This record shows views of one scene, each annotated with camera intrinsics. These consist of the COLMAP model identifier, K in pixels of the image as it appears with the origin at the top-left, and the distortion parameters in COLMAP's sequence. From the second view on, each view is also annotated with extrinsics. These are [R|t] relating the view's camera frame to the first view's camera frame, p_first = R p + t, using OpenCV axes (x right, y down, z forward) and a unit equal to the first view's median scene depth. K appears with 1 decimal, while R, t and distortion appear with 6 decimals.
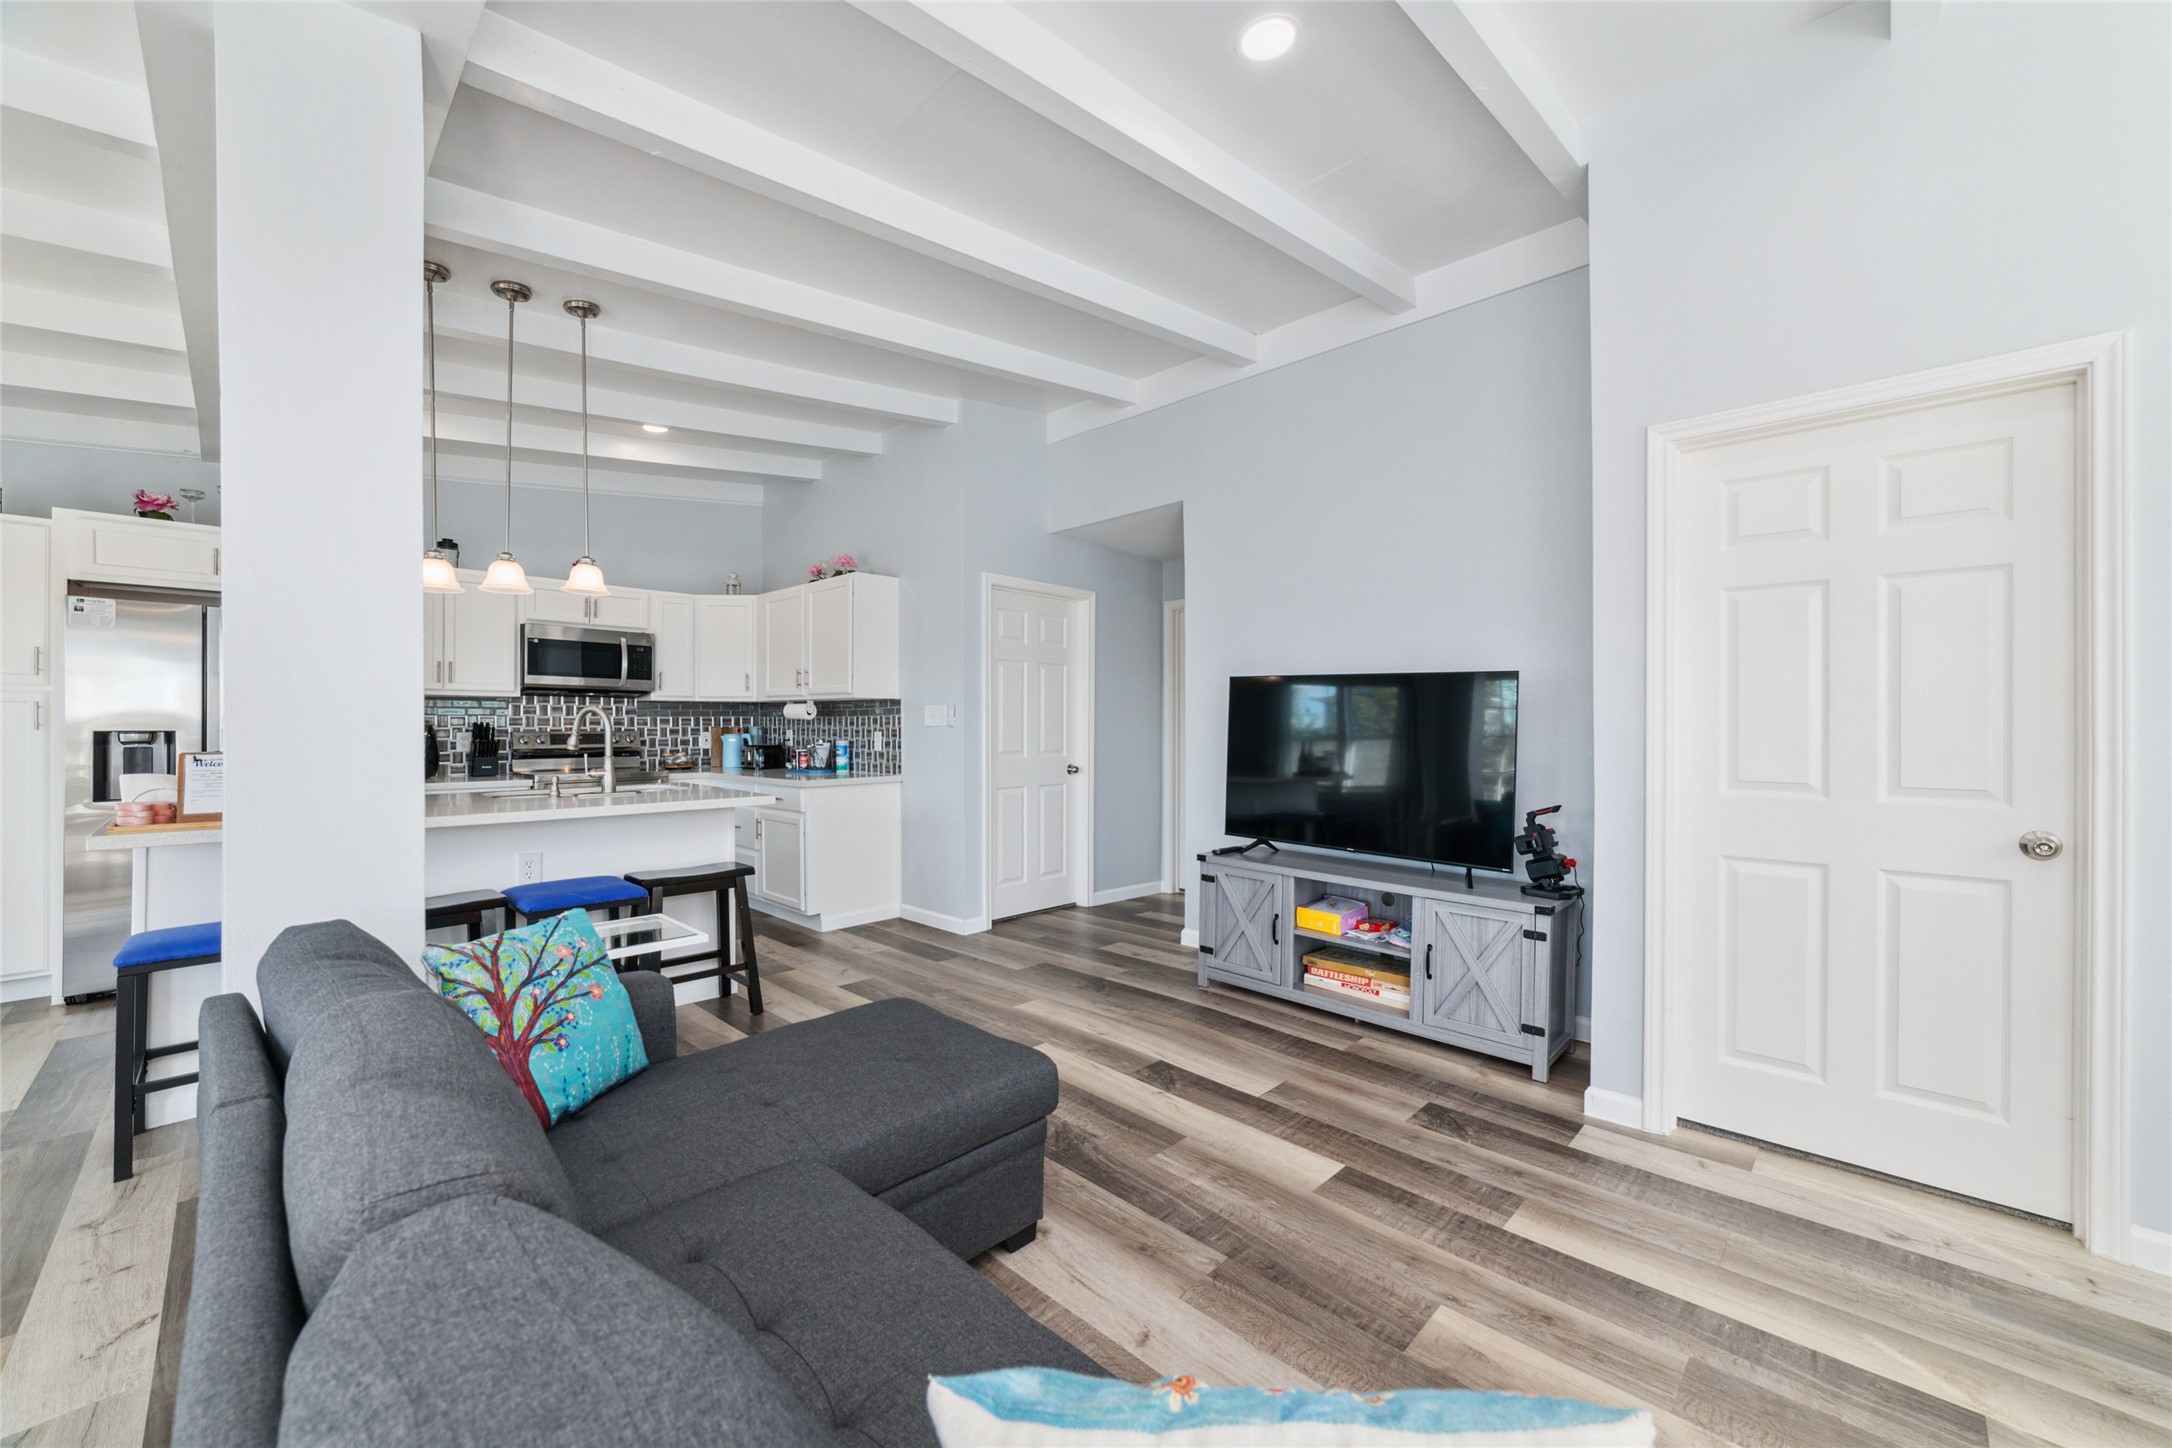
lens RADIAL K [[836.8, 0, 1107.4], [0, 836.8, 724.7], [0, 0, 1]] dist [-0.027354, 0.007684]
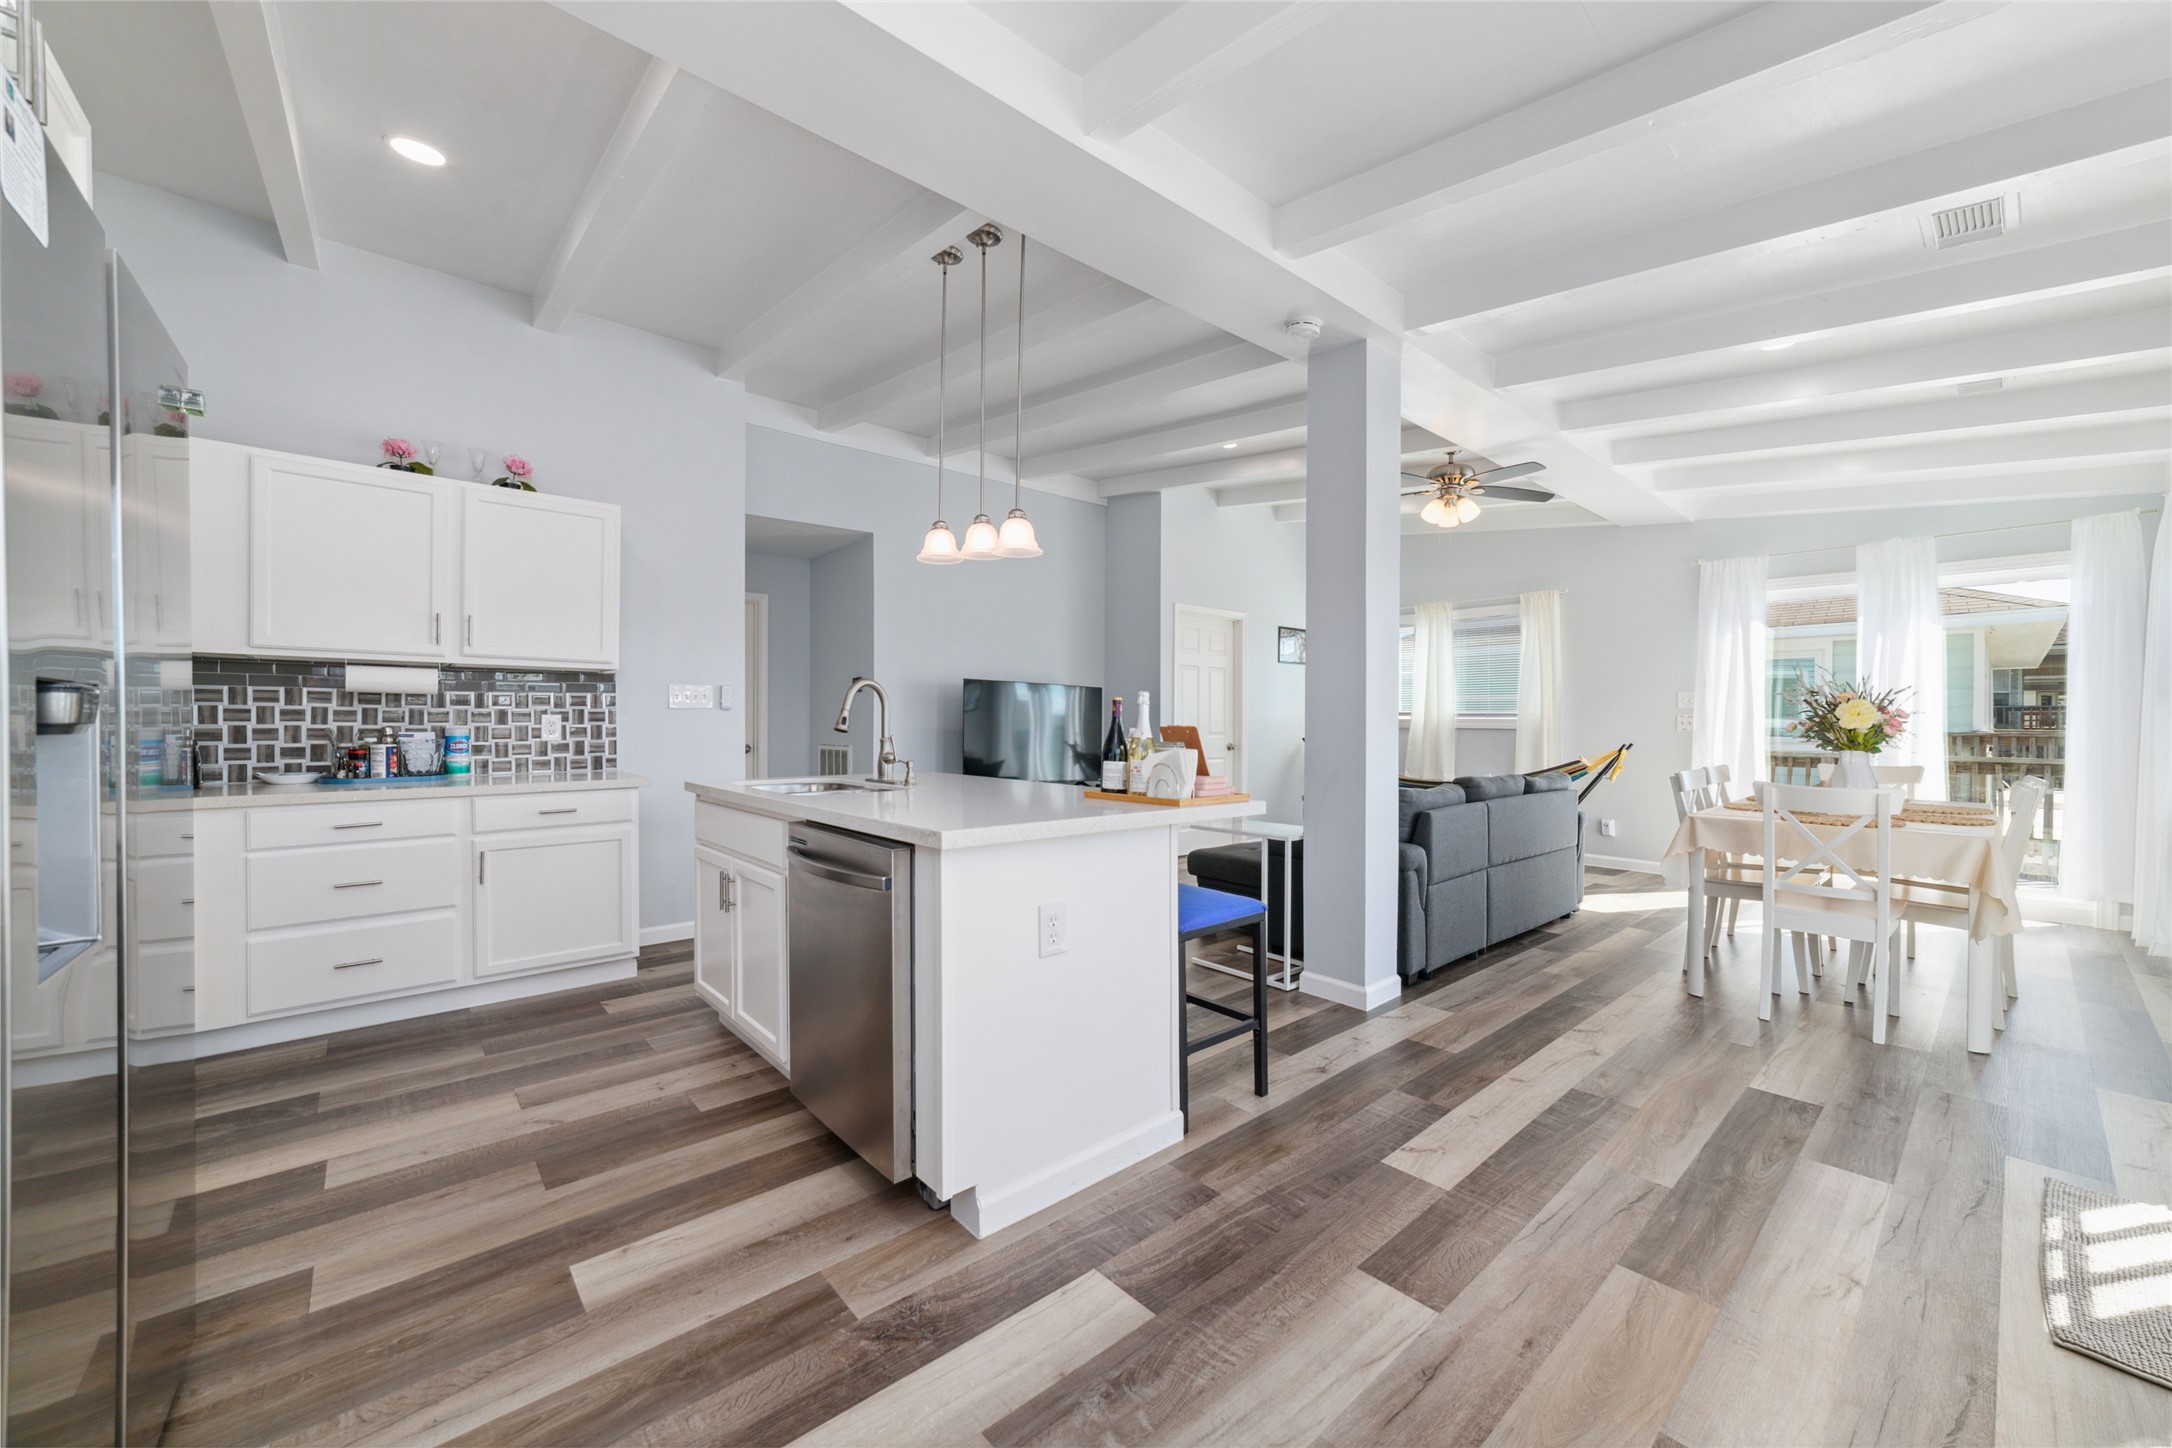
lens RADIAL K [[833.4, 0, 1107.7], [0, 833.4, 725.1], [0, 0, 1]] dist [-0.027633, 0.014474]
pose [[0.081965, -0.004593, 0.996625, -1.143196], [-0.003536, 0.999982, 0.004899, 0.014375], [-0.996629, -0.003926, 0.081947, 0.545580]]
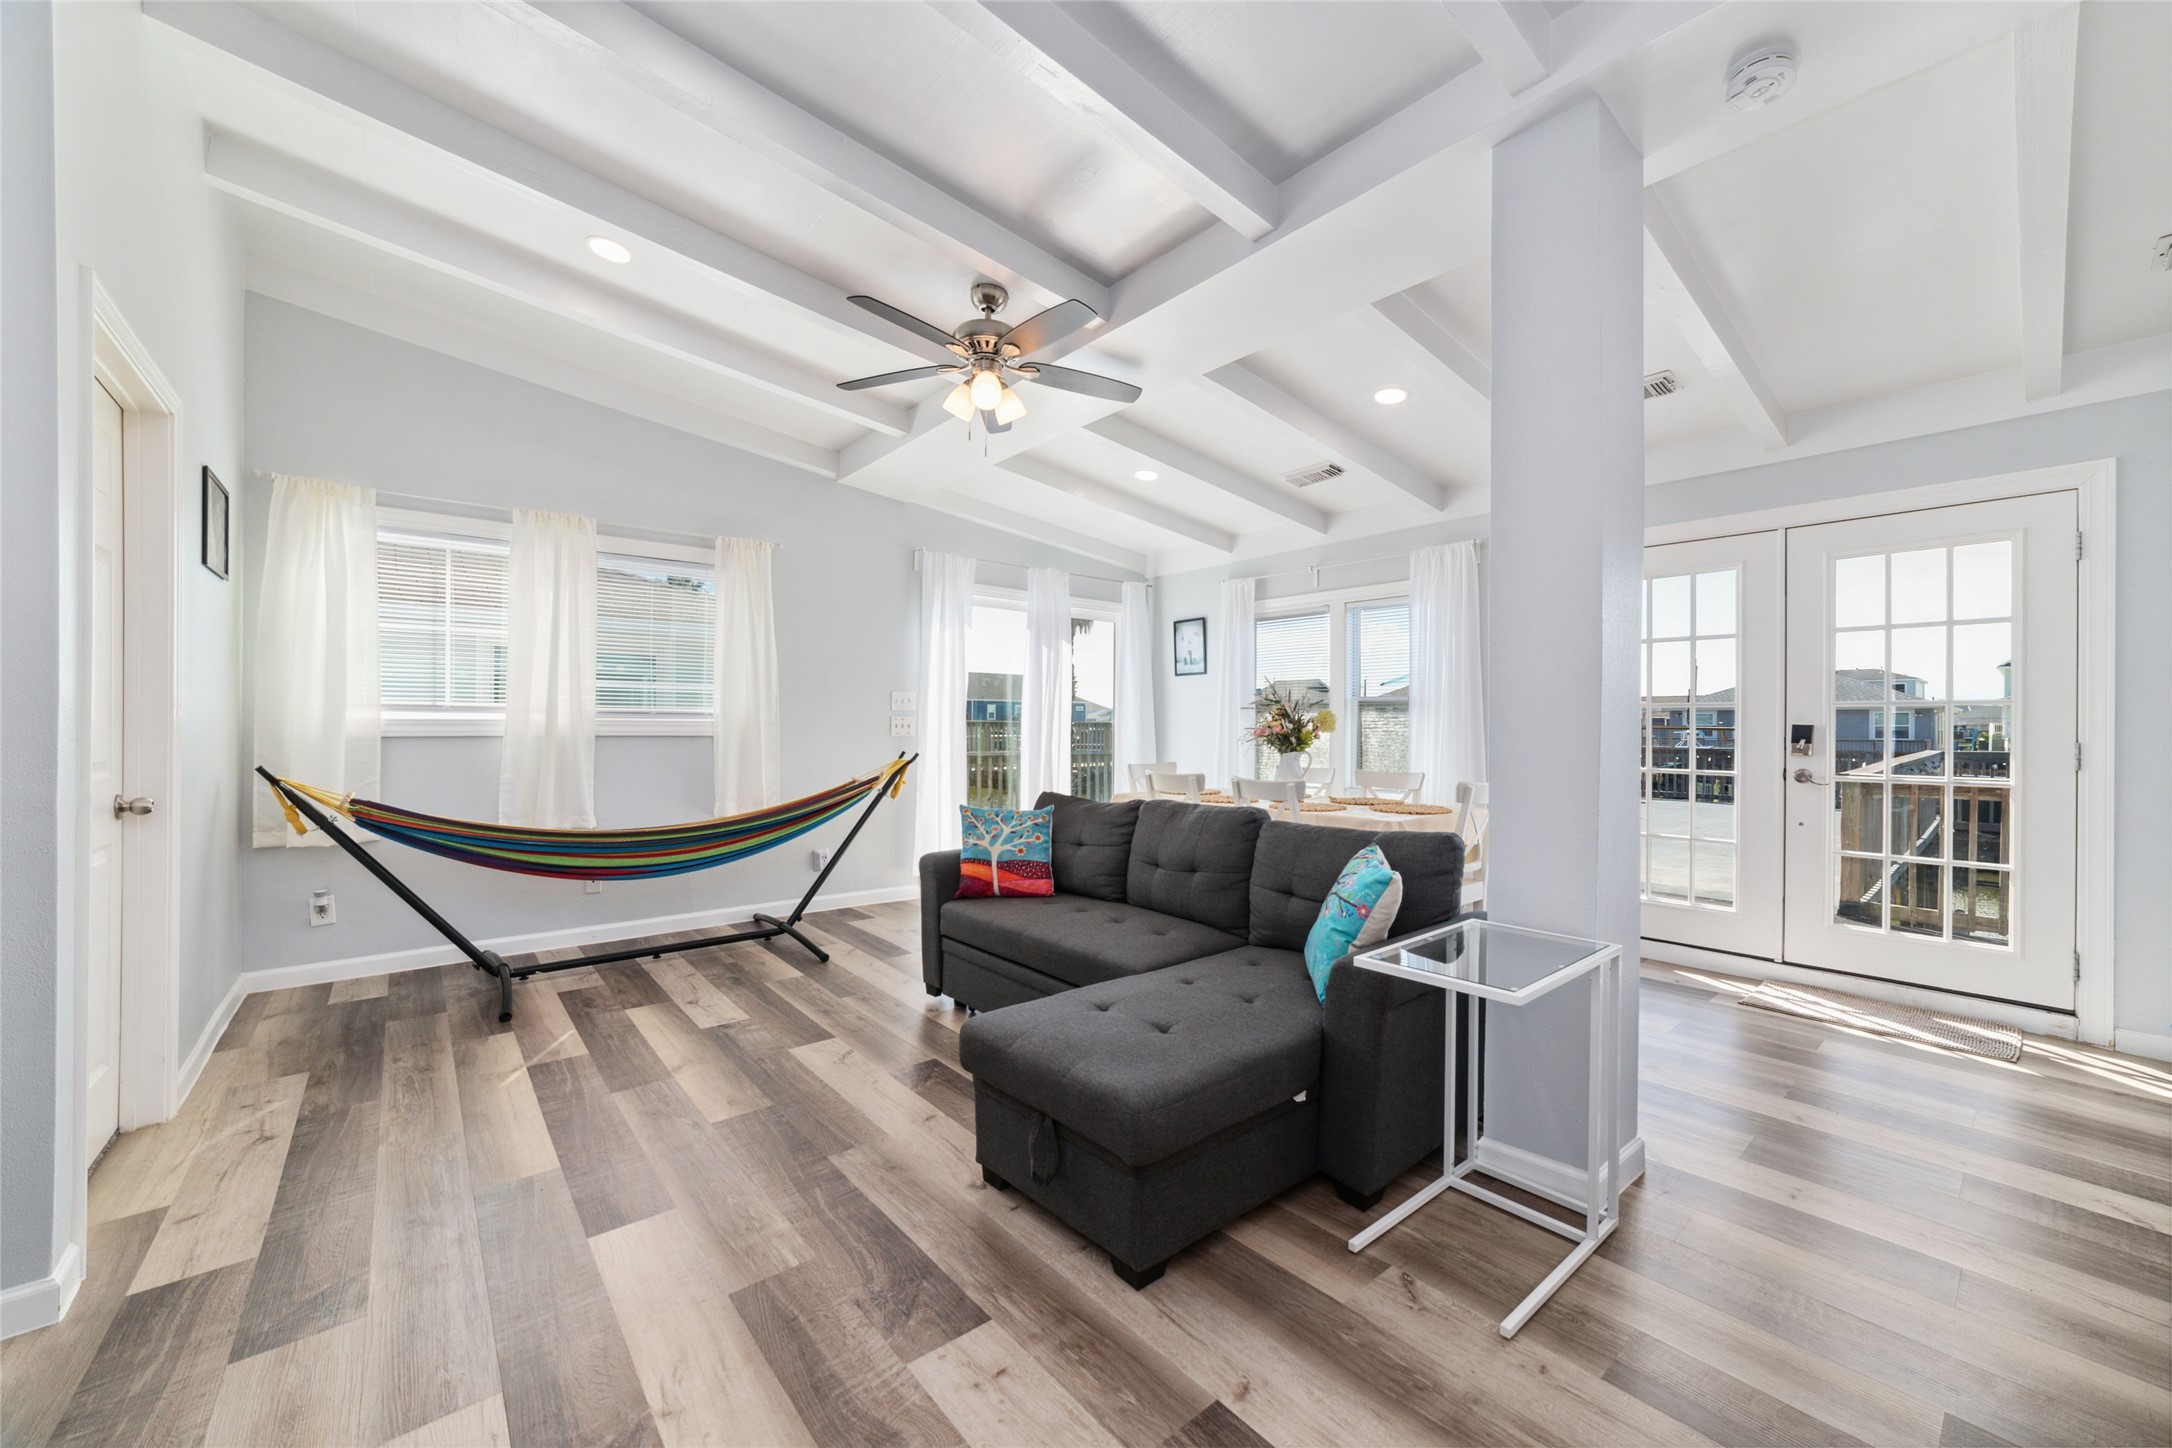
lens RADIAL K [[833.4, 0, 1107.7], [0, 833.4, 725.1], [0, 0, 1]] dist [-0.027633, 0.014474]
pose [[-0.994909, -0.007222, 0.100517, -0.151549], [-0.007260, 0.999974, -0.000005, 0.010375], [-0.100515, -0.000735, -0.994935, 0.882214]]
